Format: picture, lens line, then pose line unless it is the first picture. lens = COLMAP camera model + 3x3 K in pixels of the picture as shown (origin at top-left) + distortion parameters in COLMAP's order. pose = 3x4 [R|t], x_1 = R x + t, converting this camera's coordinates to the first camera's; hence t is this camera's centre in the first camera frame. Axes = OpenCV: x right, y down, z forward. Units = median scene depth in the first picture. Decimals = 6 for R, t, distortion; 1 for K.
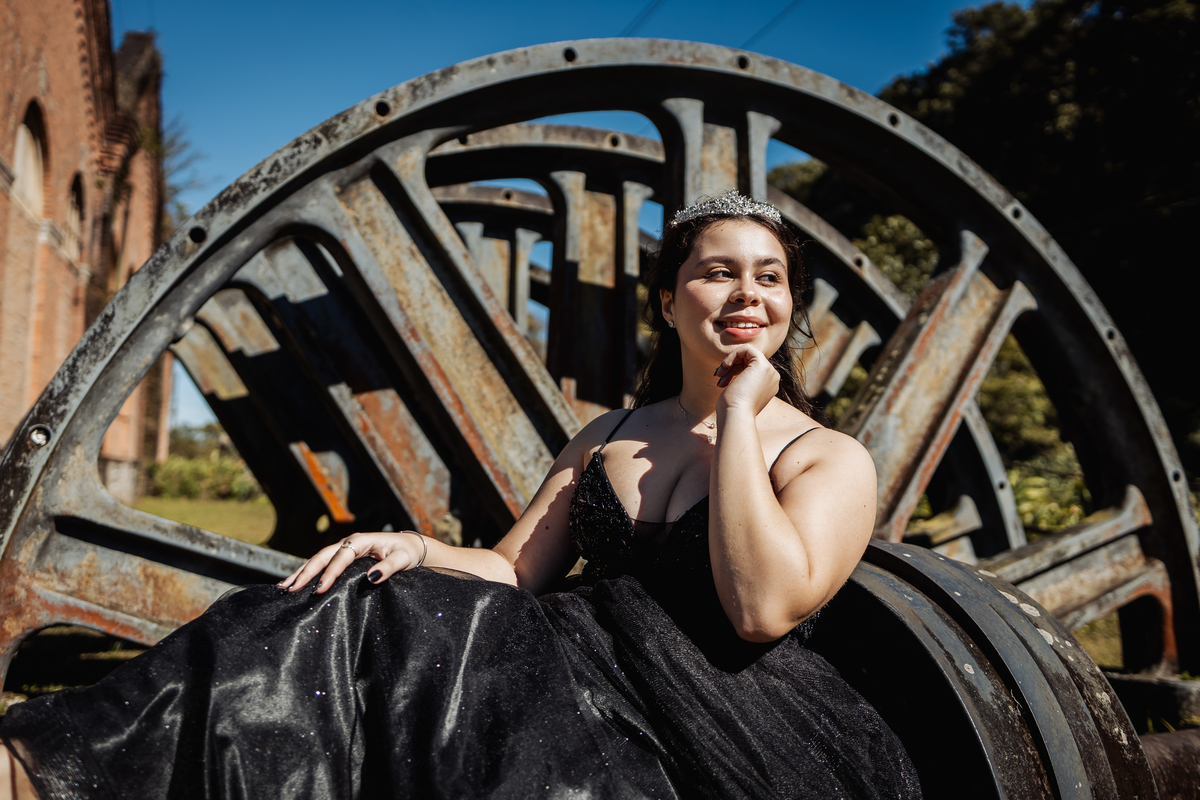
lens RADIAL K [[1223.4, 0, 603.4], [0, 1223.4, 378.5], [0, 0, 1]] dist [0.016501, 0.001922]
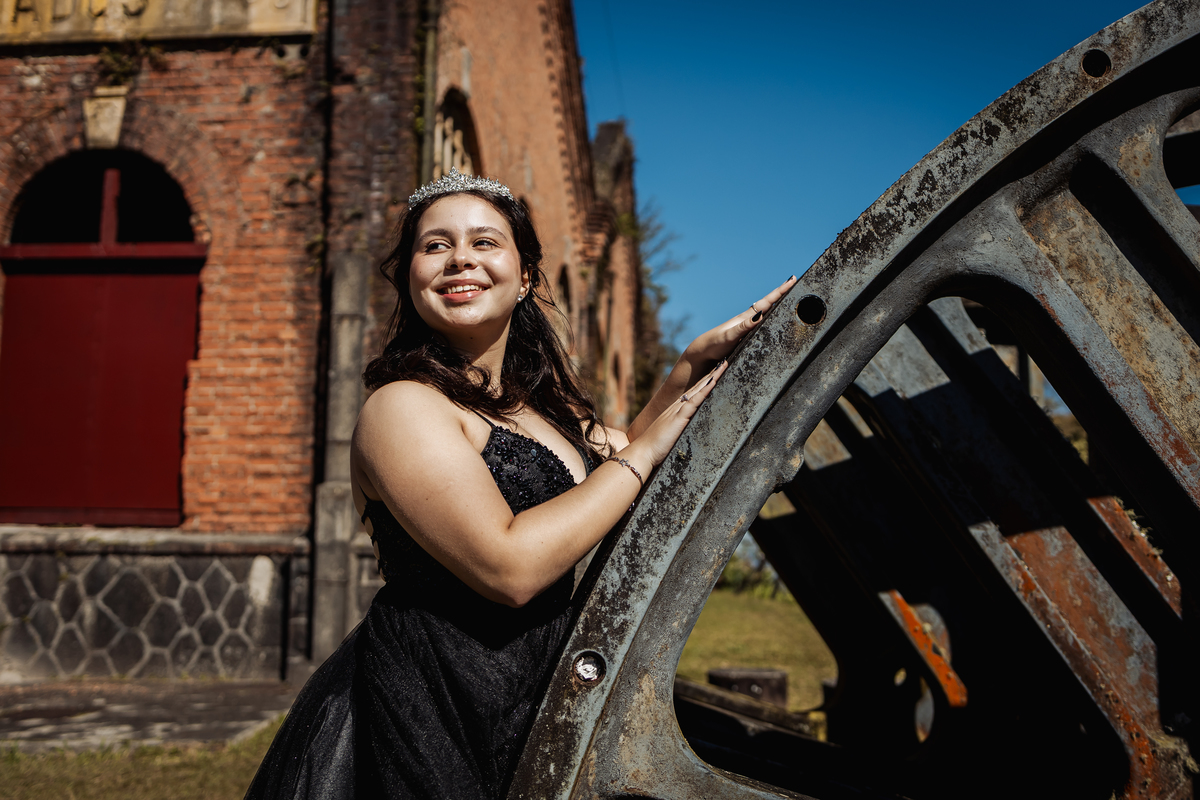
lens RADIAL K [[1223.4, 0, 603.4], [0, 1223.4, 378.5], [0, 0, 1]] dist [0.016501, 0.001922]
pose [[0.930121, -0.071144, -0.360296, -0.192195], [0.051599, 0.996641, -0.063590, -0.046404], [0.363610, 0.040555, 0.930668, 0.373218]]
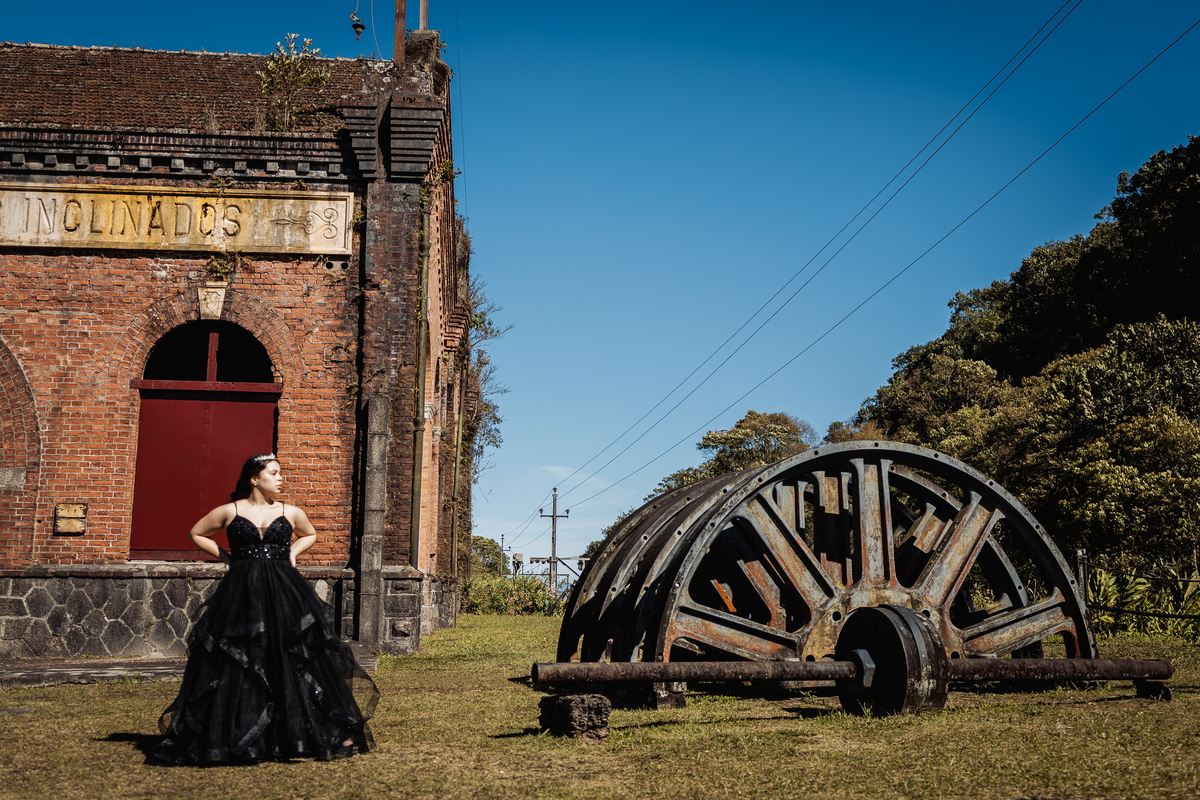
lens RADIAL K [[1875.9, 0, 546.8], [0, 1875.9, 238.4], [0, 0, 1]] dist [-0.039962, -0.111820]
pose [[0.982460, -0.060362, -0.176433, 0.176427], [0.042422, 0.993699, -0.103739, -0.353809], [0.181583, 0.094434, 0.978831, -3.942807]]
